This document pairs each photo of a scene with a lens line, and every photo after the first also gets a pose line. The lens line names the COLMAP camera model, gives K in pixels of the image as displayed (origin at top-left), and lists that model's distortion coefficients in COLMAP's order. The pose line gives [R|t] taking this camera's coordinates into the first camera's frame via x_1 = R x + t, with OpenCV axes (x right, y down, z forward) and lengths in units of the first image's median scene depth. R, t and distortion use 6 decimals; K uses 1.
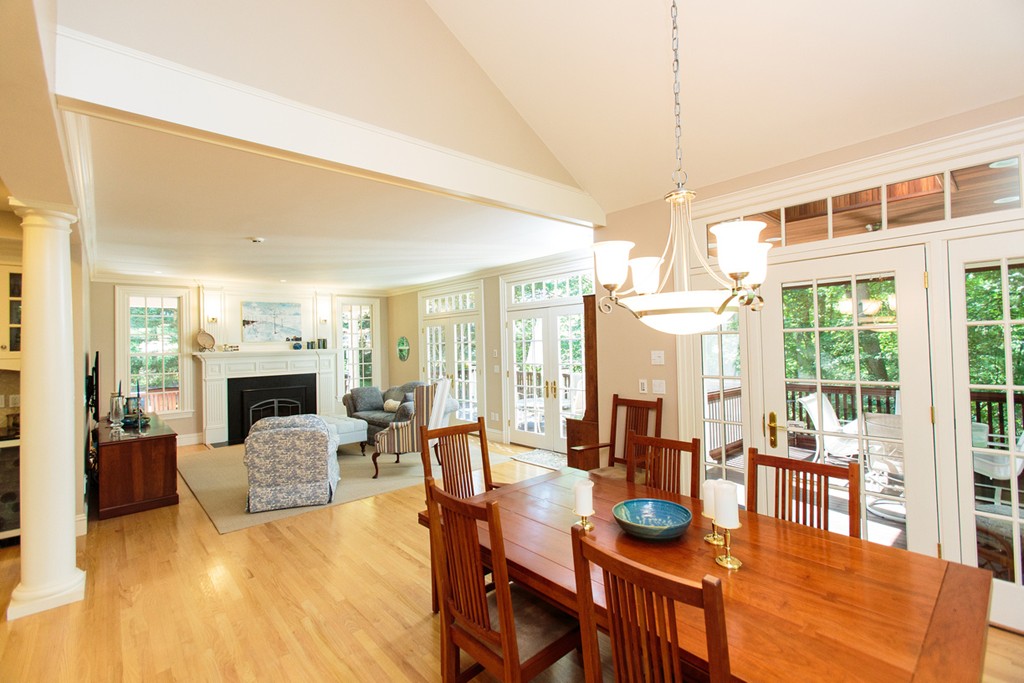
lens RADIAL K [[456.0, 0, 511.6], [0, 456.0, 330.3], [0, 0, 1]] dist [-0.018333, 0.010936]
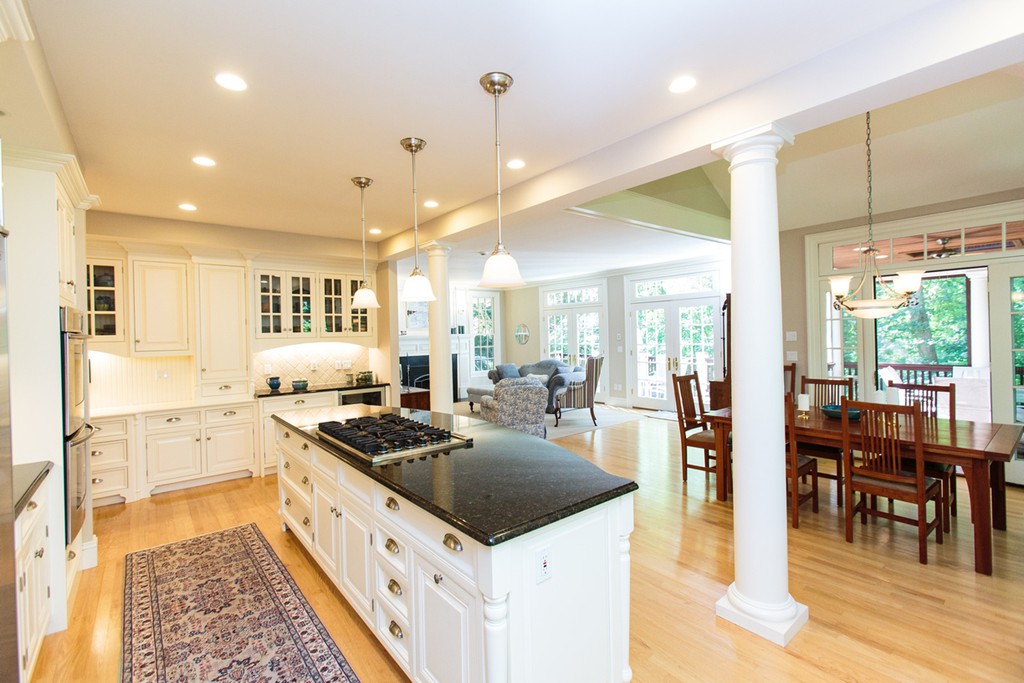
lens RADIAL K [[456.0, 0, 511.6], [0, 456.0, 330.3], [0, 0, 1]] dist [-0.018333, 0.010936]
pose [[0.998837, 0.000725, -0.048214, -0.278397], [0.000395, 0.999730, 0.023226, 0.003495], [0.048217, -0.023218, 0.998567, -0.276141]]
